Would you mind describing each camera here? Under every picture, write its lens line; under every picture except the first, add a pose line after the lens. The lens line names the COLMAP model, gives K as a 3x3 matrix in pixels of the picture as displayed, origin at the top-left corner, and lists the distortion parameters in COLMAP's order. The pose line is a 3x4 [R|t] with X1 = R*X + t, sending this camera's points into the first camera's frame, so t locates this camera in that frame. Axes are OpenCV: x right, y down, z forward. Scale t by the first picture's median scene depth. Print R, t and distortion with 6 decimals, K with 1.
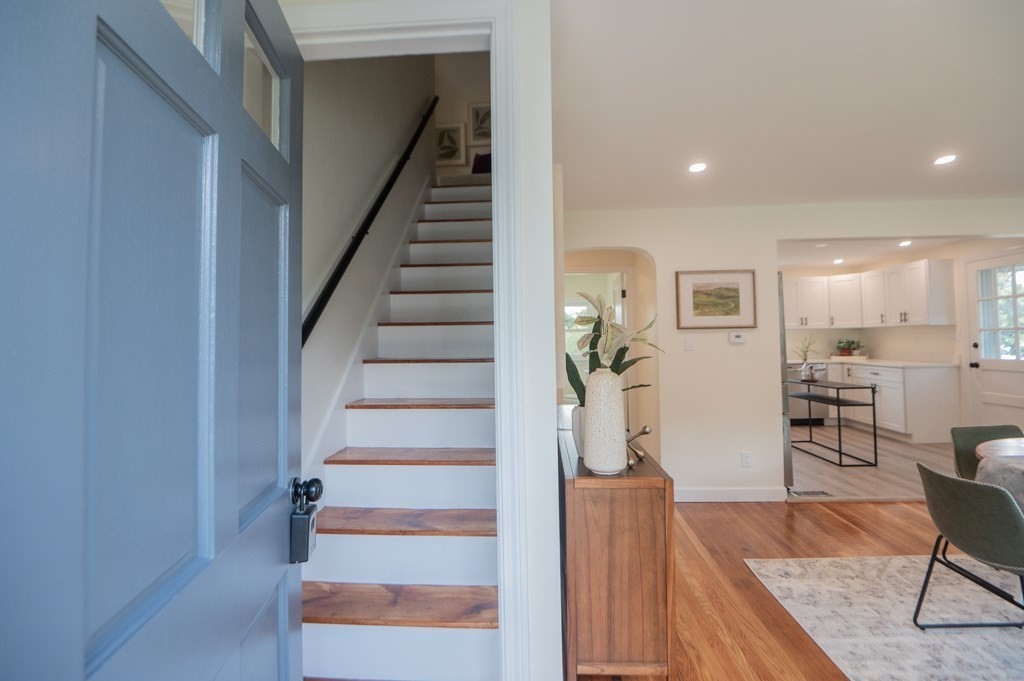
lens RADIAL K [[470.0, 0, 518.2], [0, 470.0, 324.8], [0, 0, 1]] dist [-0.013138, -0.003999]
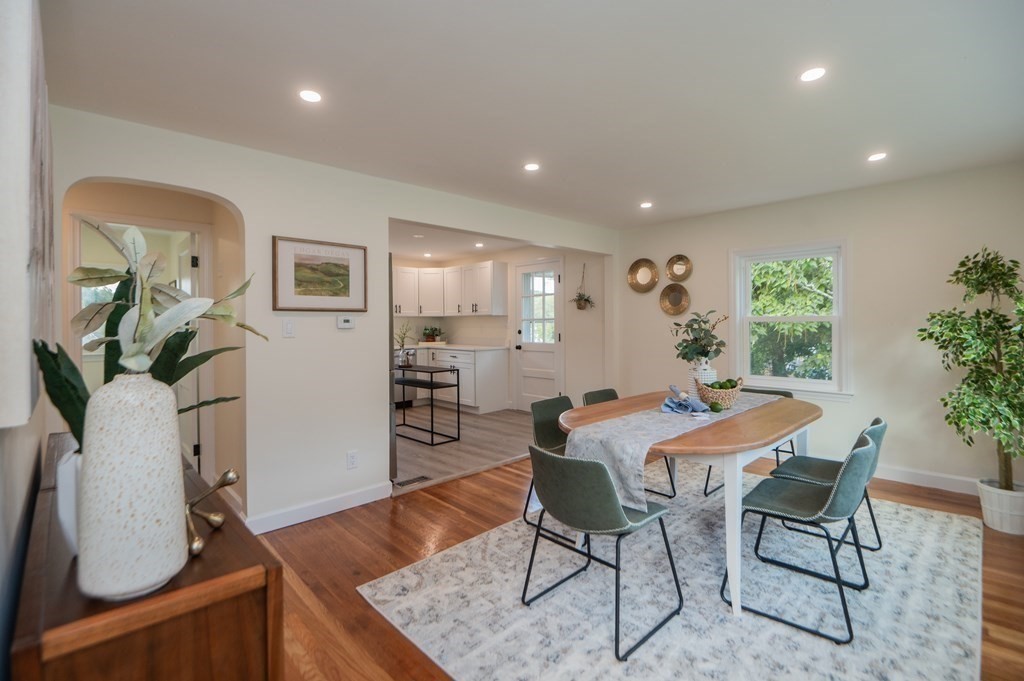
lens RADIAL K [[470.0, 0, 514.6], [0, 470.0, 322.9], [0, 0, 1]] dist [-0.013138, -0.003999]
pose [[0.682515, 0.014045, 0.730737, 0.059907], [-0.031008, 0.999472, 0.009752, 0.014201], [-0.730214, -0.029315, 0.682590, 0.234690]]
